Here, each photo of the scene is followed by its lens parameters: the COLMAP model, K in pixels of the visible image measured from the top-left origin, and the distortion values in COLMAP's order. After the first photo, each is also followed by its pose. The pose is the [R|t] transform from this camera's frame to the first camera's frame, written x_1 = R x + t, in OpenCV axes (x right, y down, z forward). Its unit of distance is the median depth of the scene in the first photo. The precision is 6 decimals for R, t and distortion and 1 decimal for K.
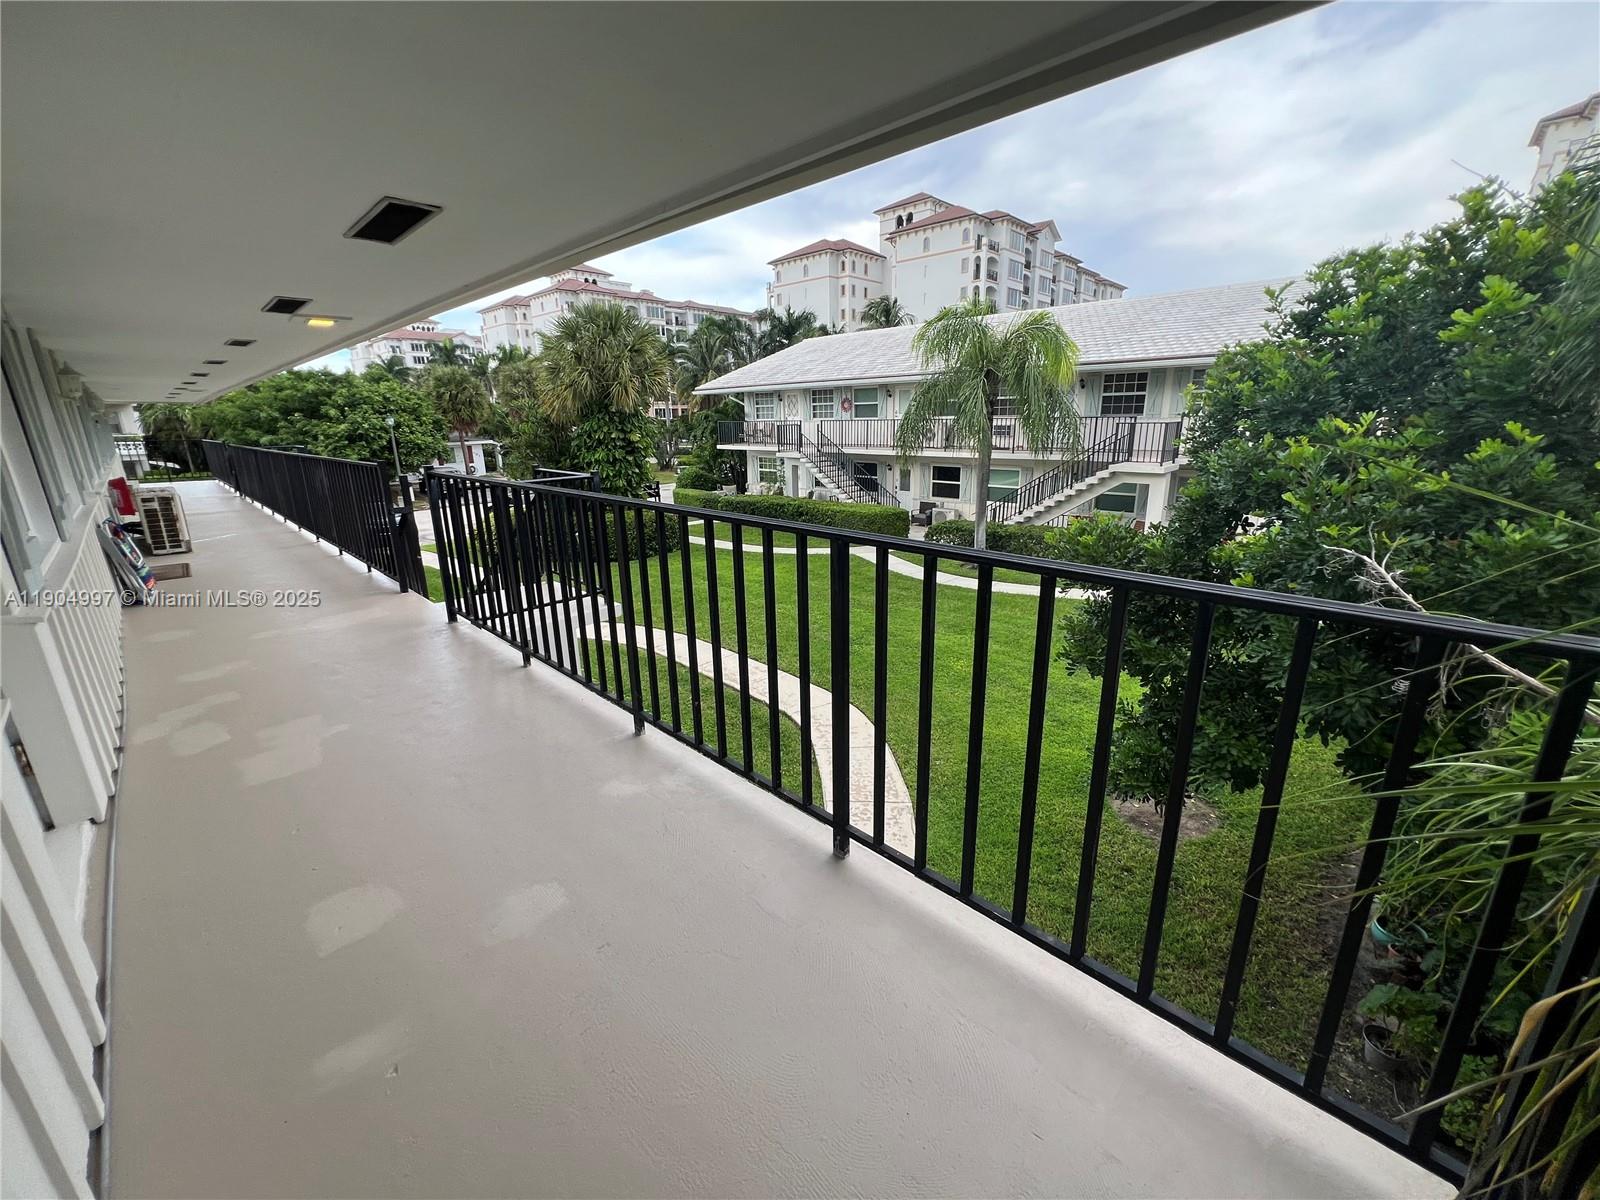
lens RADIAL K [[645.6, 0, 805.8], [0, 645.6, 596.2], [0, 0, 1]] dist [-0.004903, 0.001291]
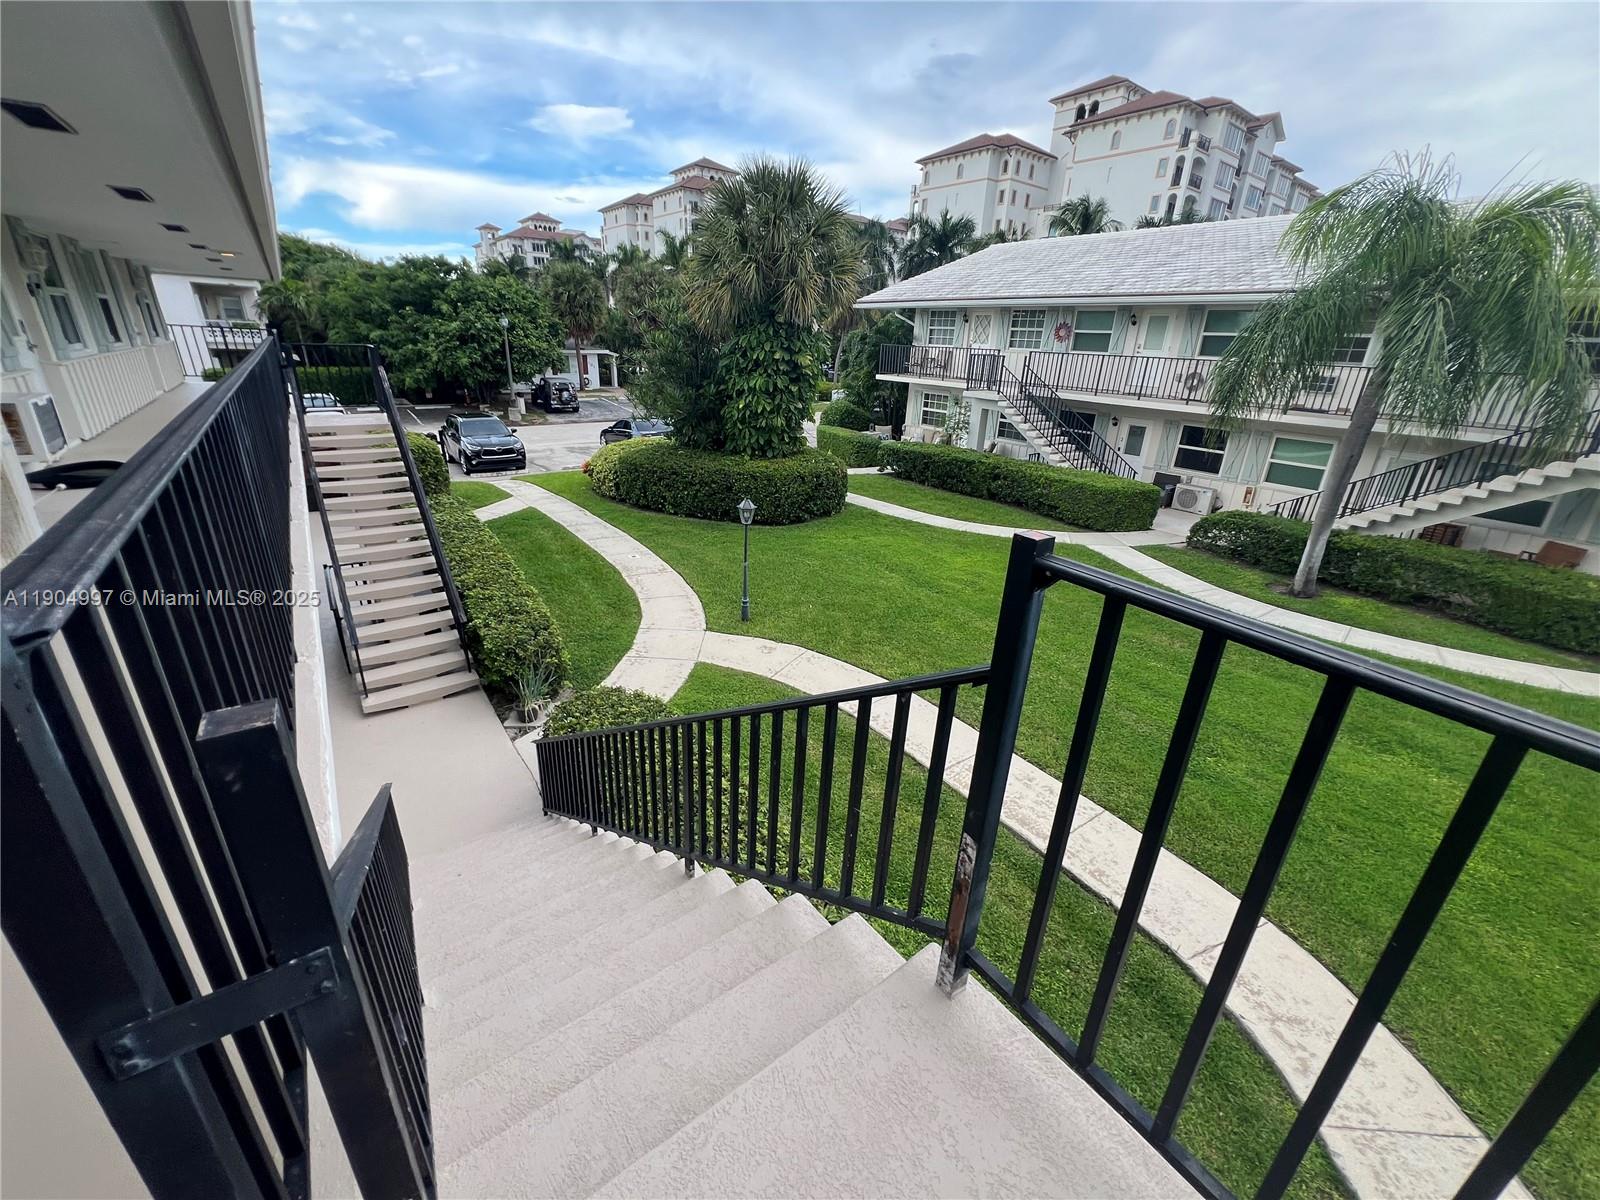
lens RADIAL K [[645.6, 0, 804.1], [0, 645.6, 593.2], [0, 0, 1]] dist [-0.004903, 0.001291]
pose [[0.985945, 0.109446, -0.126233, -0.083141], [-0.096099, 0.989562, 0.107383, -0.035944], [0.136668, -0.093743, 0.986171, 0.144231]]
